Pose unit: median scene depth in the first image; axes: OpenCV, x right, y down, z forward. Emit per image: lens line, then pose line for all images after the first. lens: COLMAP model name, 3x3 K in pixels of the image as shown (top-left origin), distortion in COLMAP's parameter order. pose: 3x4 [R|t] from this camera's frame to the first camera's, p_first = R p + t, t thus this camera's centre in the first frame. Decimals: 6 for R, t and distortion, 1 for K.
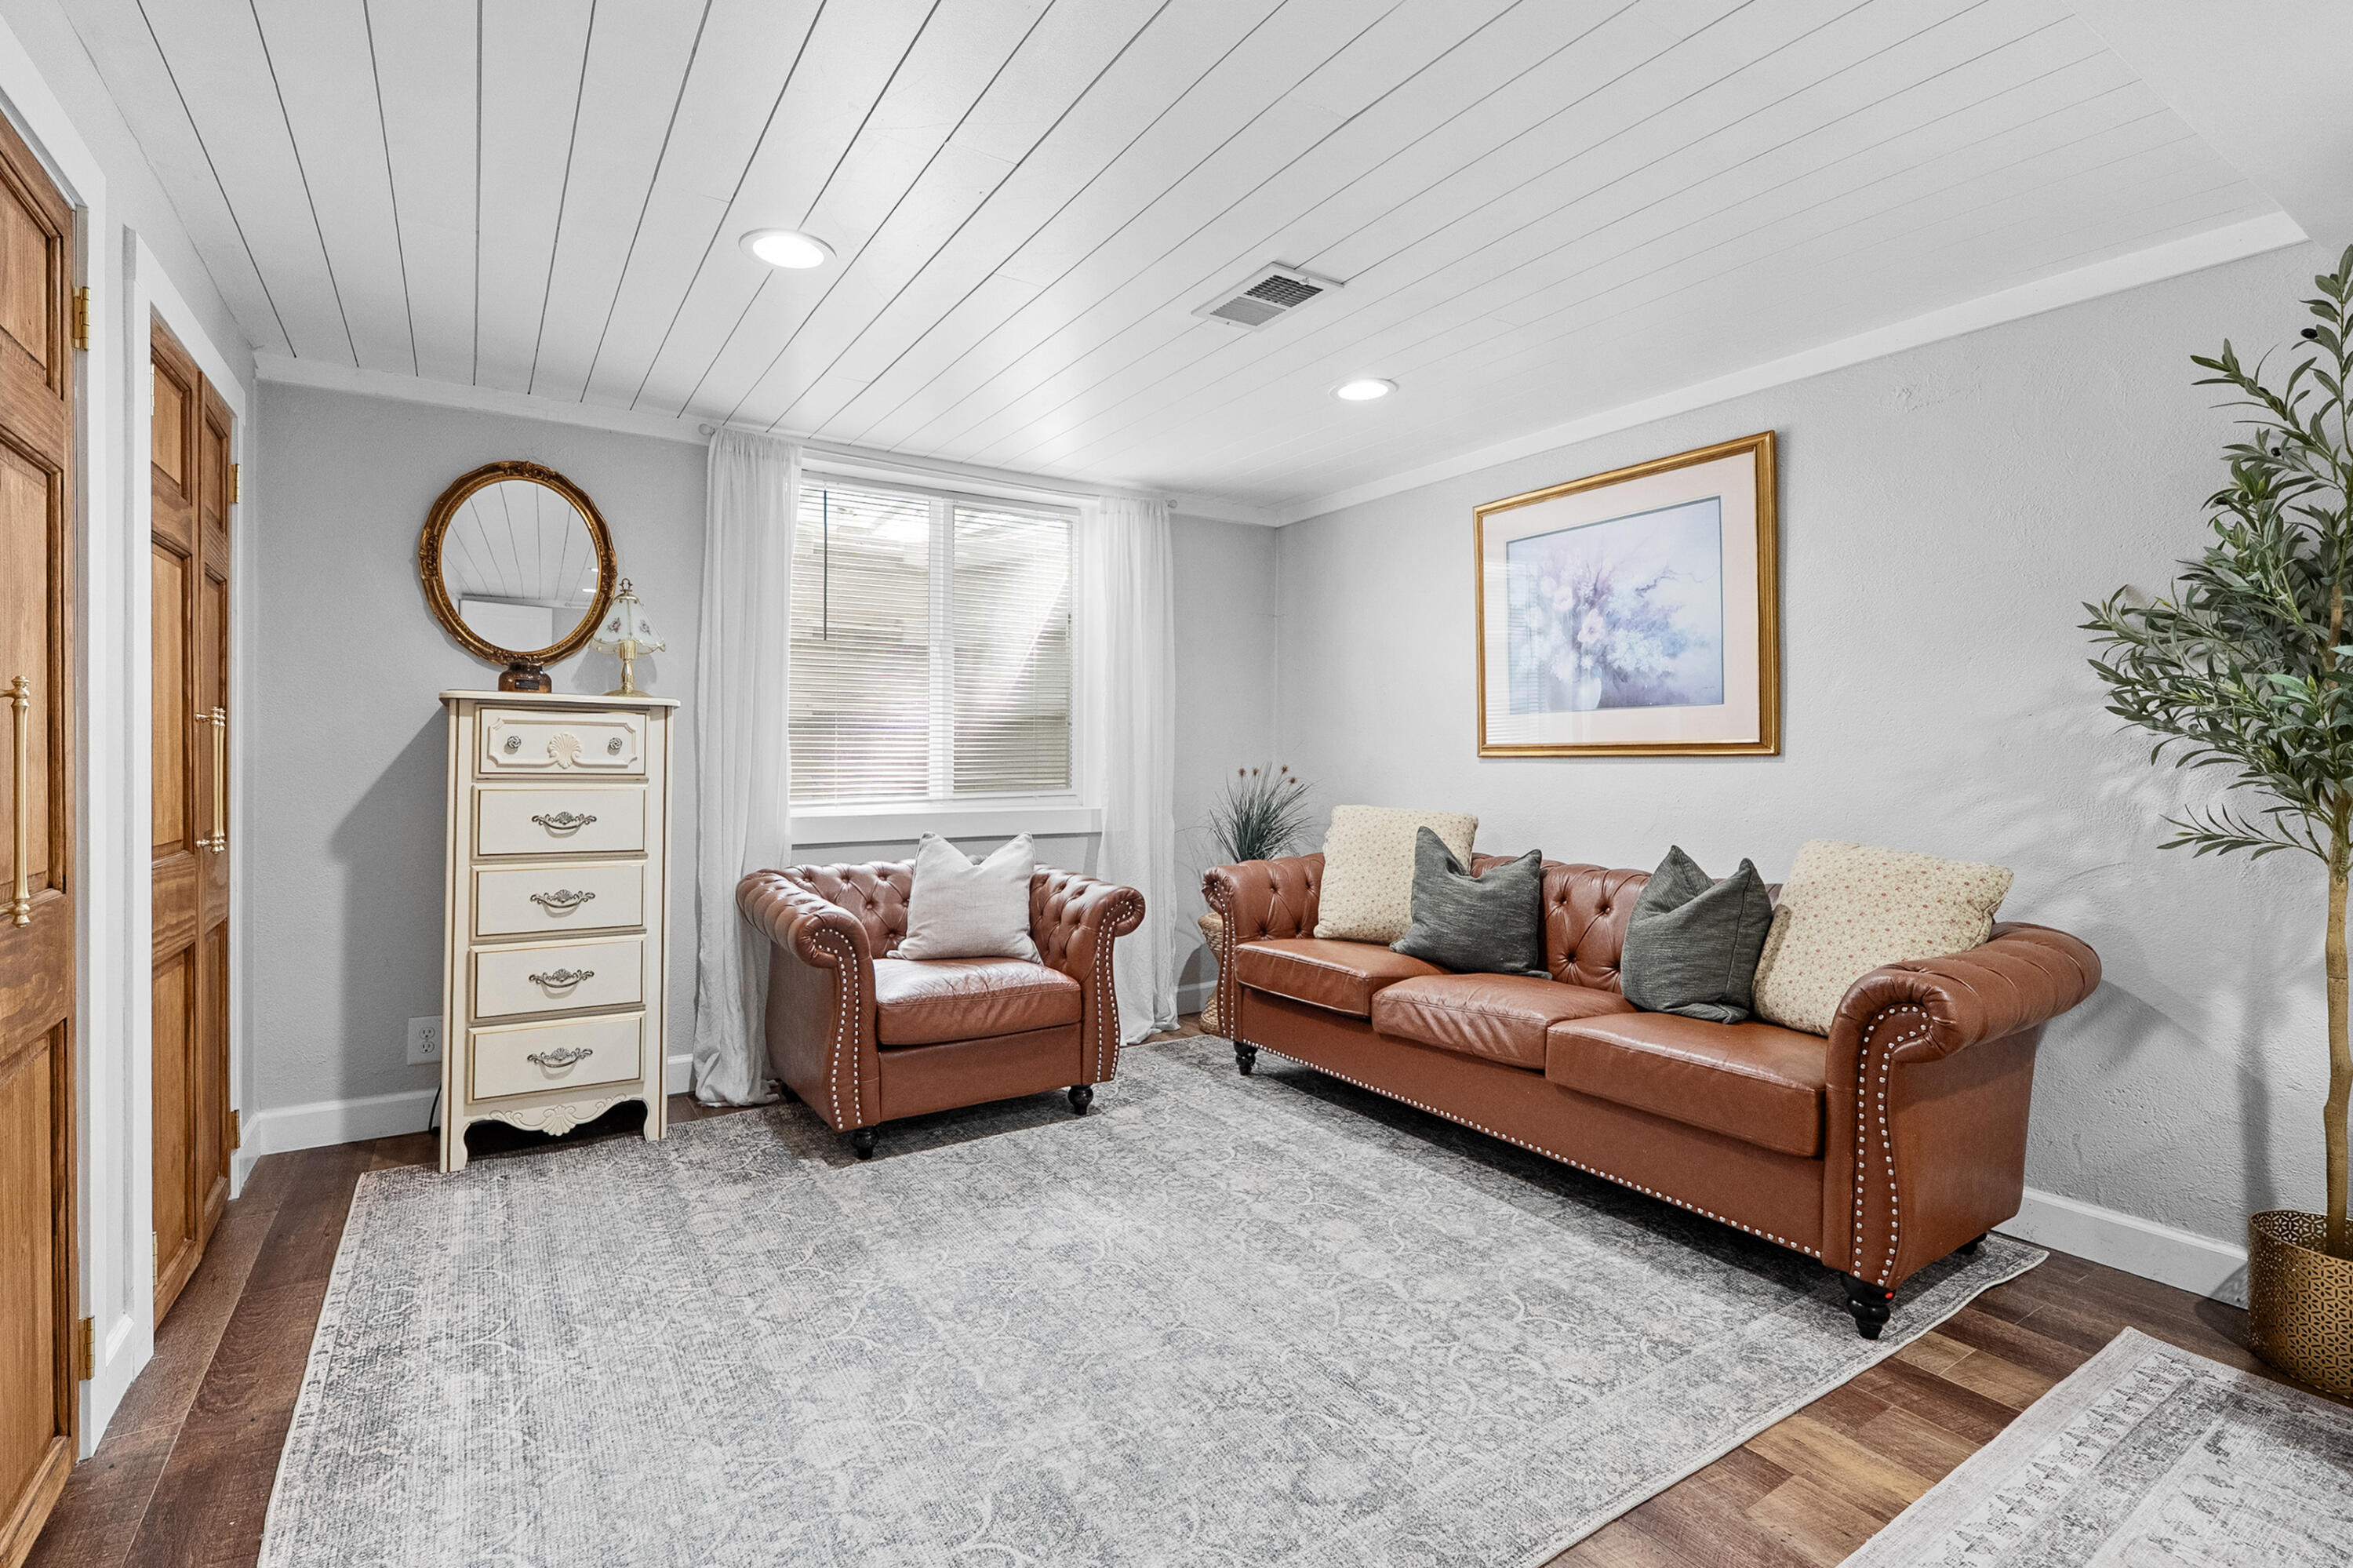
lens RADIAL K [[1067.1, 0, 1174.6], [0, 1067.1, 766.0], [0, 0, 1]] dist [-0.007964, 0.001626]
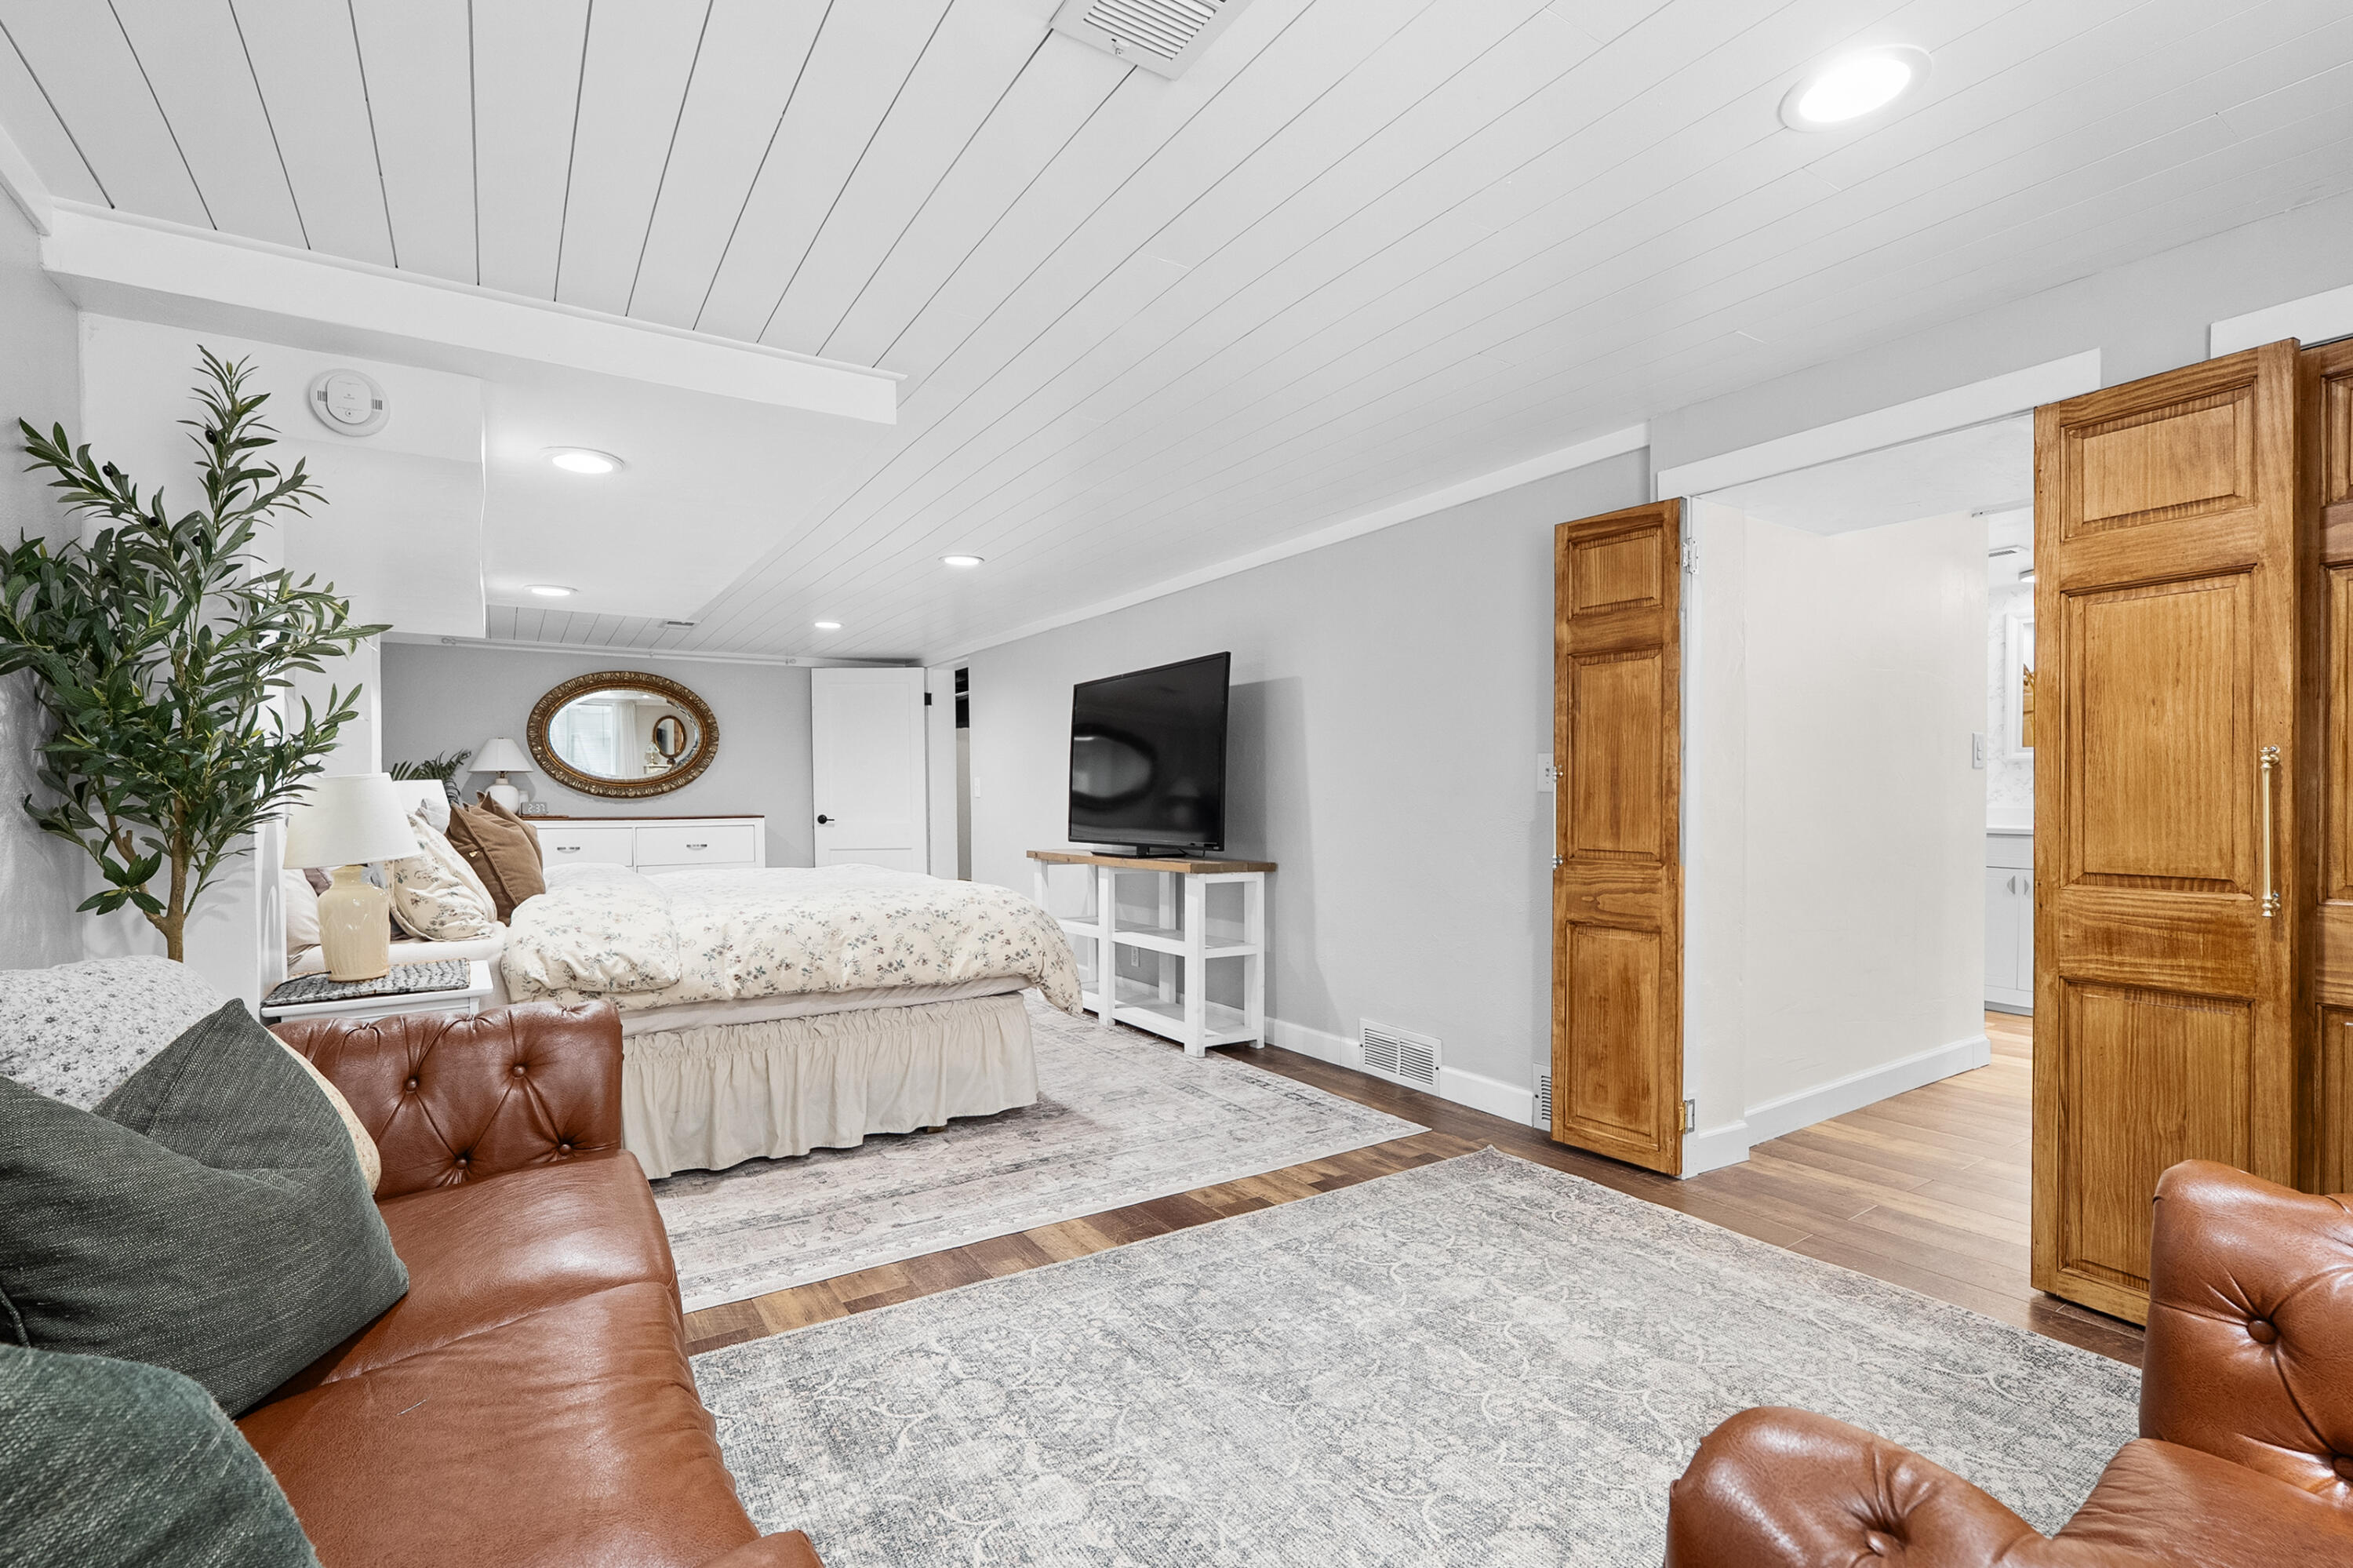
lens RADIAL K [[1067.1, 0, 1177.8], [0, 1067.1, 786.5], [0, 0, 1]] dist [-0.007964, 0.001626]
pose [[-0.999987, 0.002597, 0.004374, 0.112001], [0.002630, 0.999967, 0.007721, -0.027697], [-0.004354, 0.007732, -0.999961, 2.121546]]
